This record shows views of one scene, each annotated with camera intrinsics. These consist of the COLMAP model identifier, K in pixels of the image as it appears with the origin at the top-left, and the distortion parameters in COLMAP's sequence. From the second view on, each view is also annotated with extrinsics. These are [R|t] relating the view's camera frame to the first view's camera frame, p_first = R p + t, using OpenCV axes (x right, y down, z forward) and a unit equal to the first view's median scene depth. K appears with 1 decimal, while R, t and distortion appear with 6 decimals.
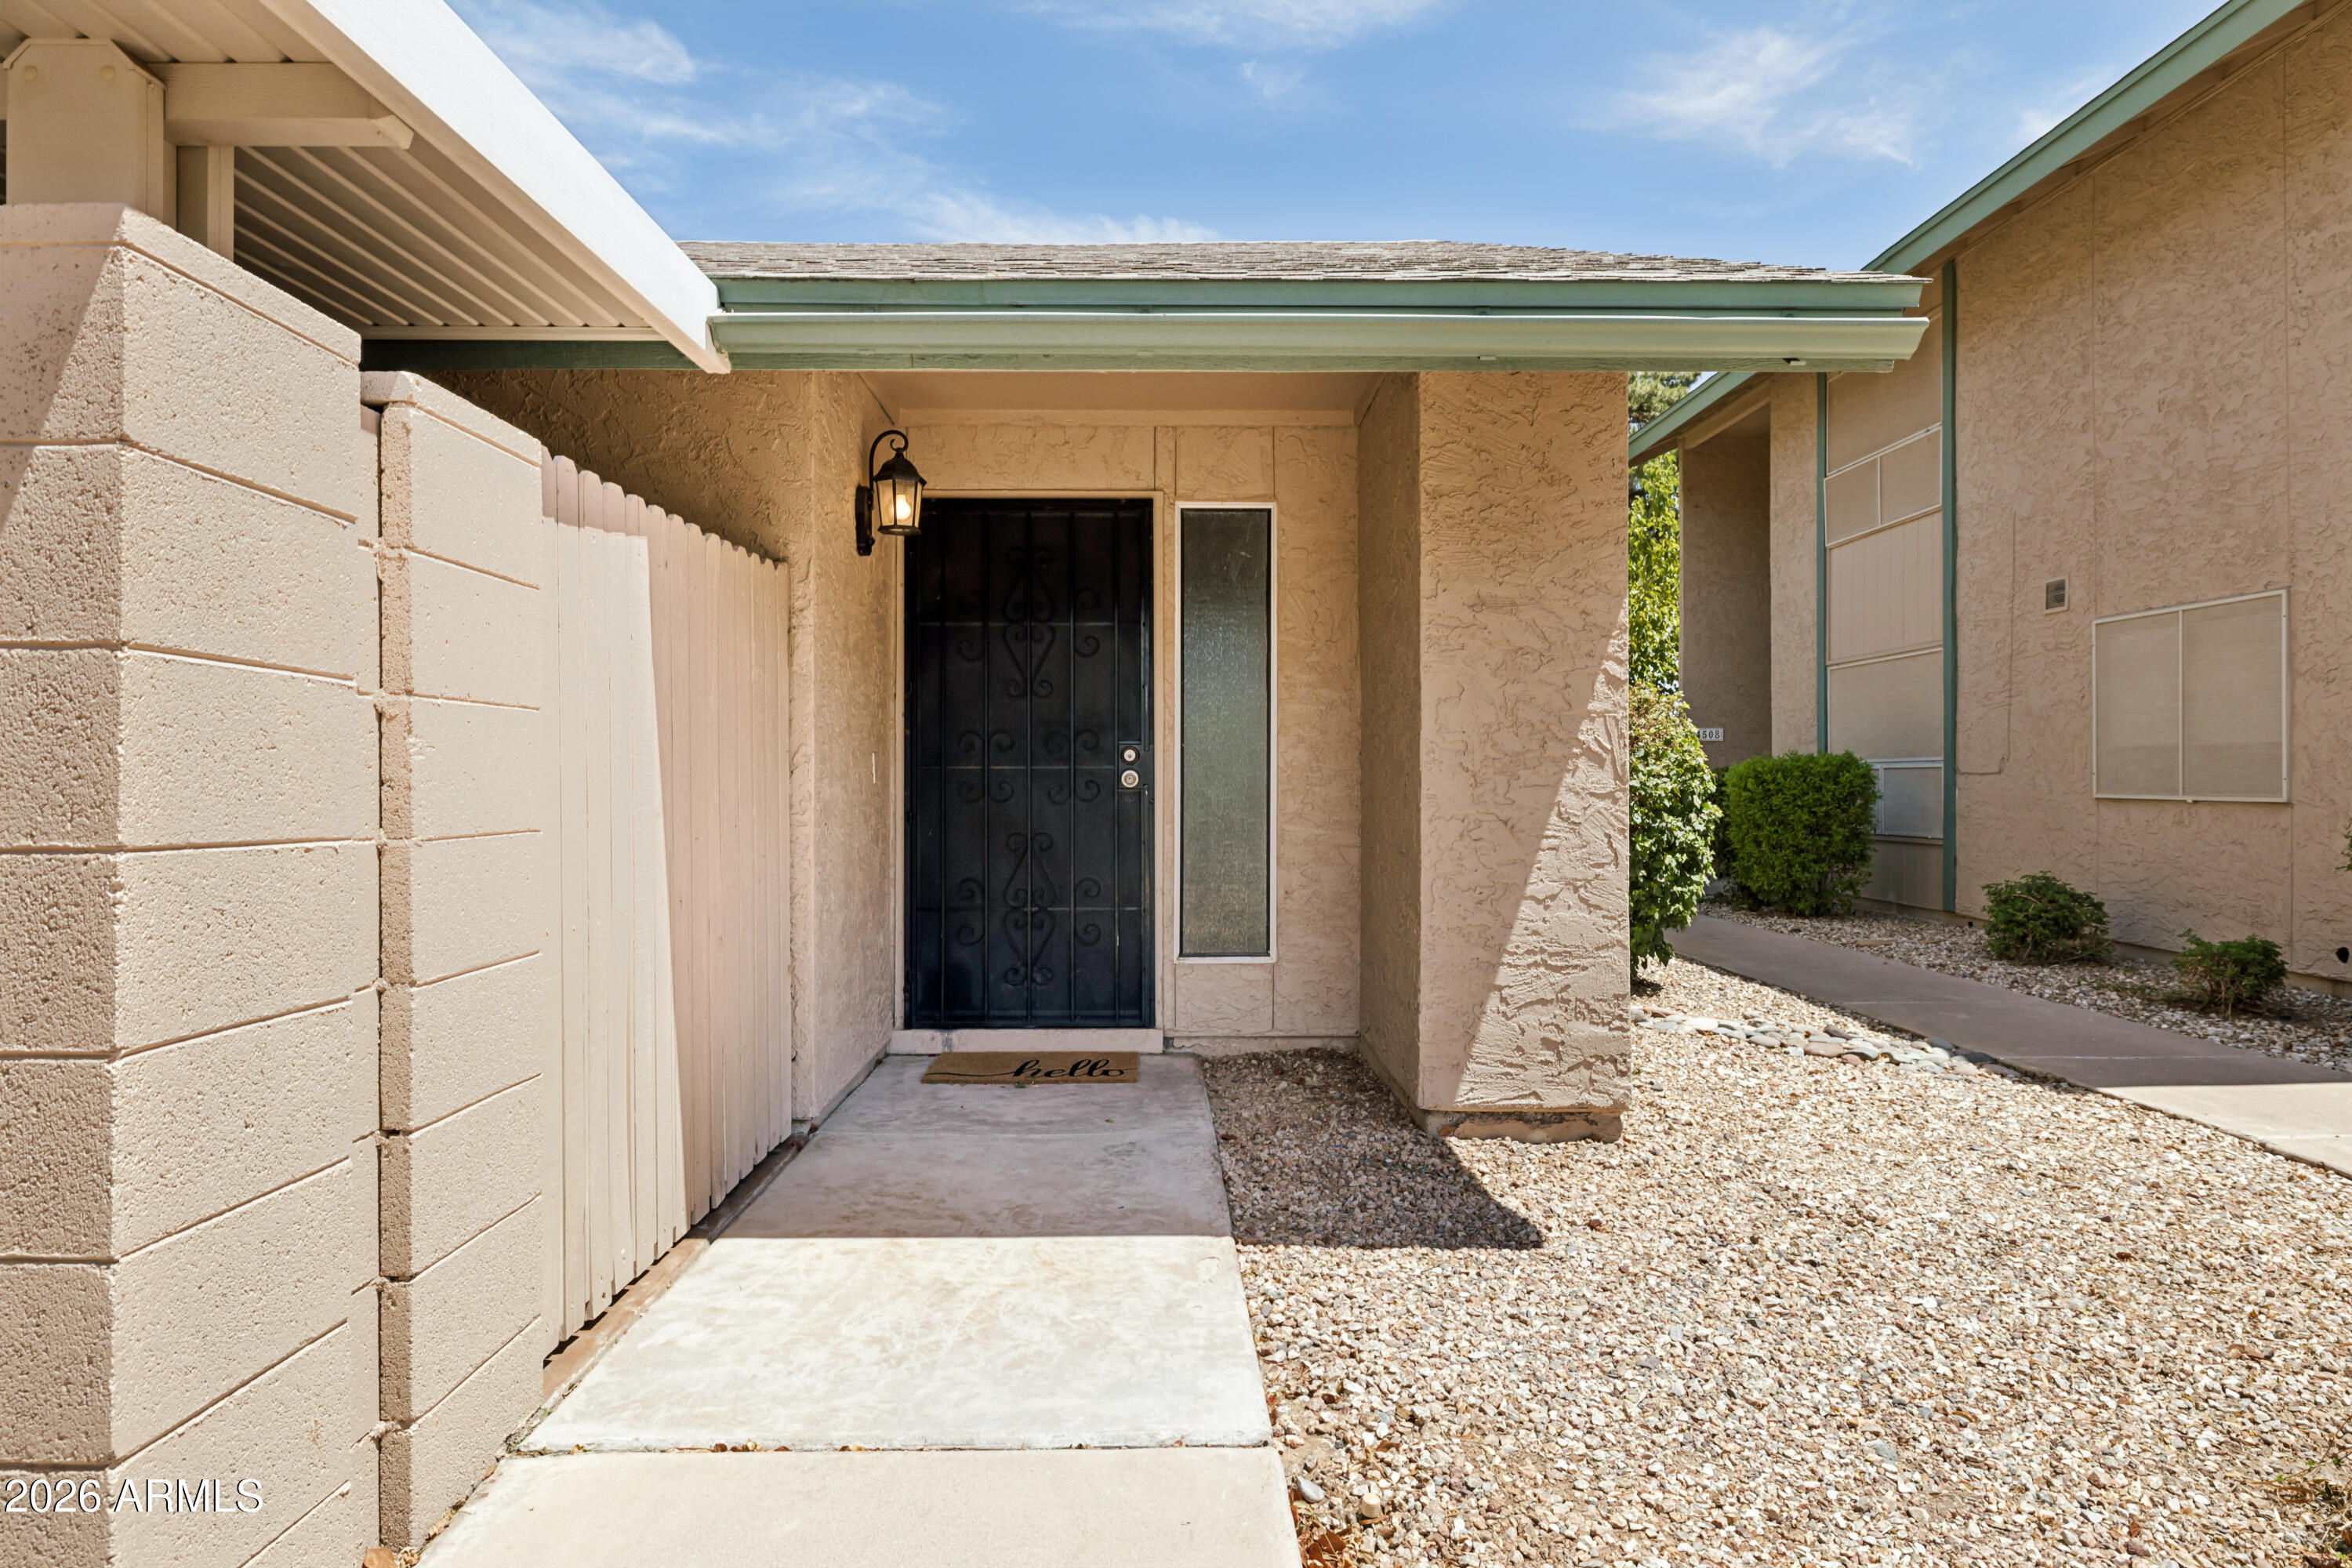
lens RADIAL K [[1347.7, 0, 1186.3], [0, 1347.7, 771.6], [0, 0, 1]] dist [-0.002154, -0.001061]
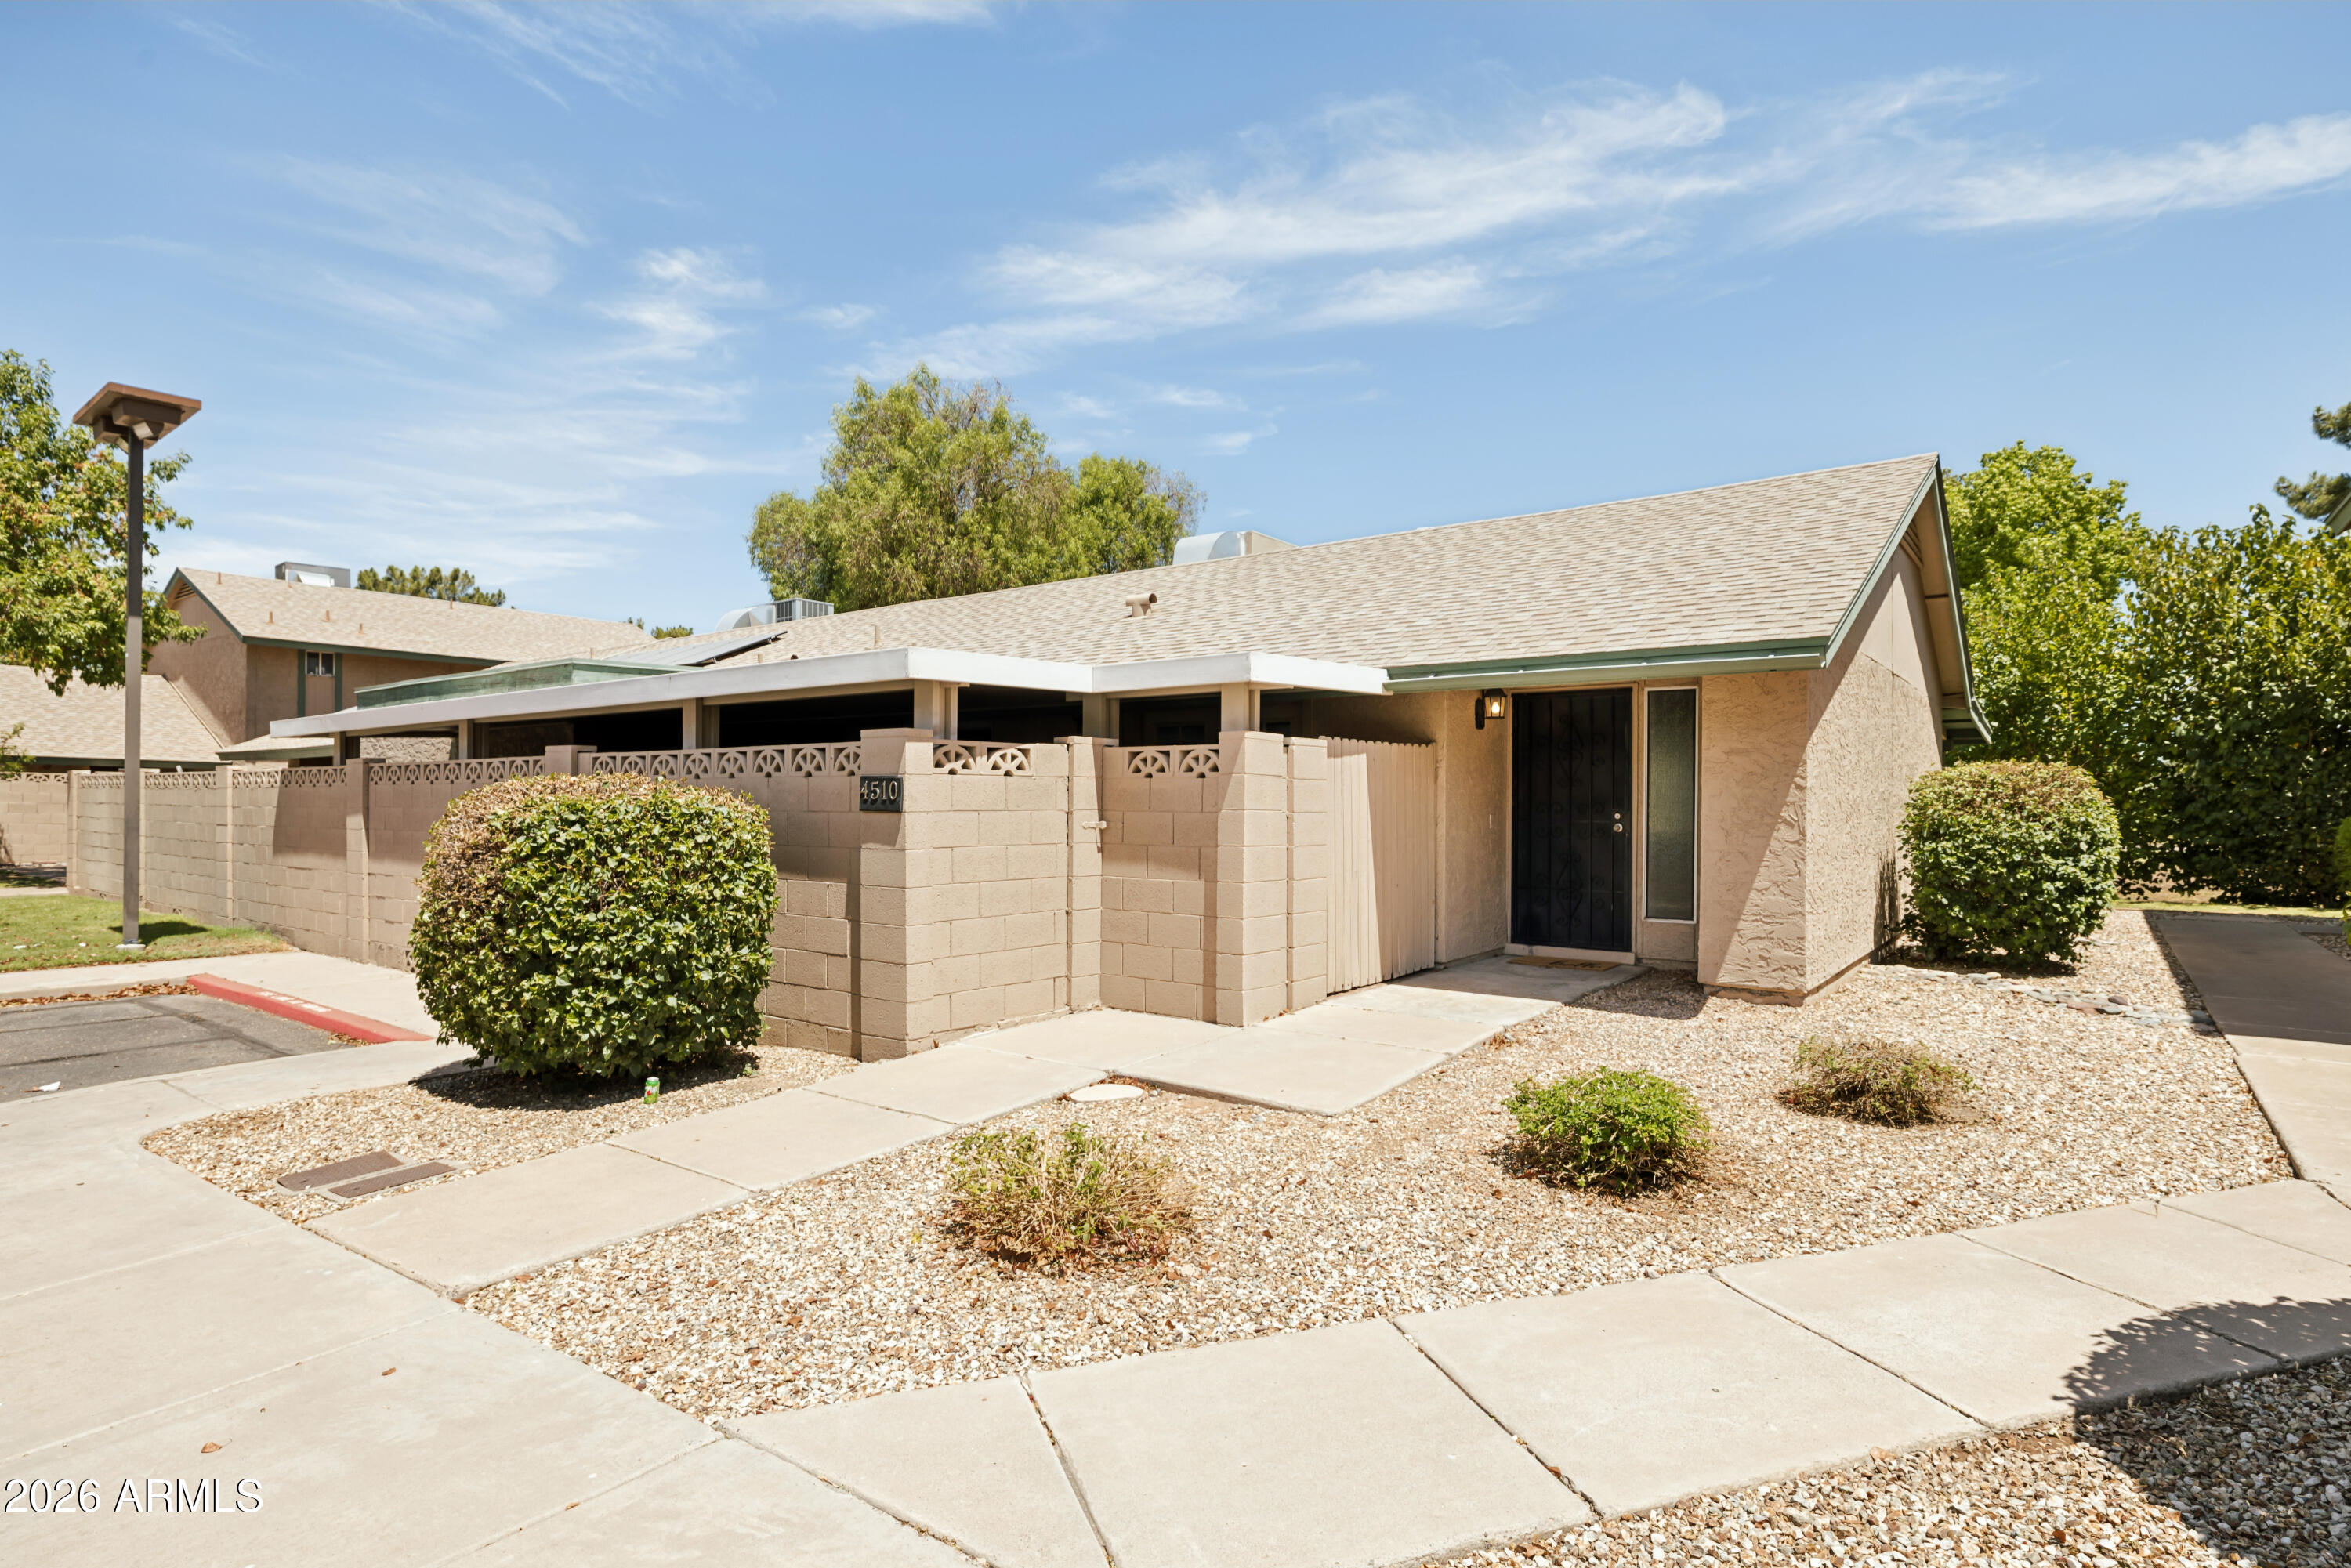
lens RADIAL K [[1206.2, 0, 1181.5], [0, 1206.2, 789.9], [0, 0, 1]] dist [0.000302, 0.000031]
pose [[0.787563, -0.002209, -0.616230, 0.715300], [-0.002134, 0.999978, -0.006312, -0.049506], [0.616231, 0.006286, 0.787541, -1.063801]]
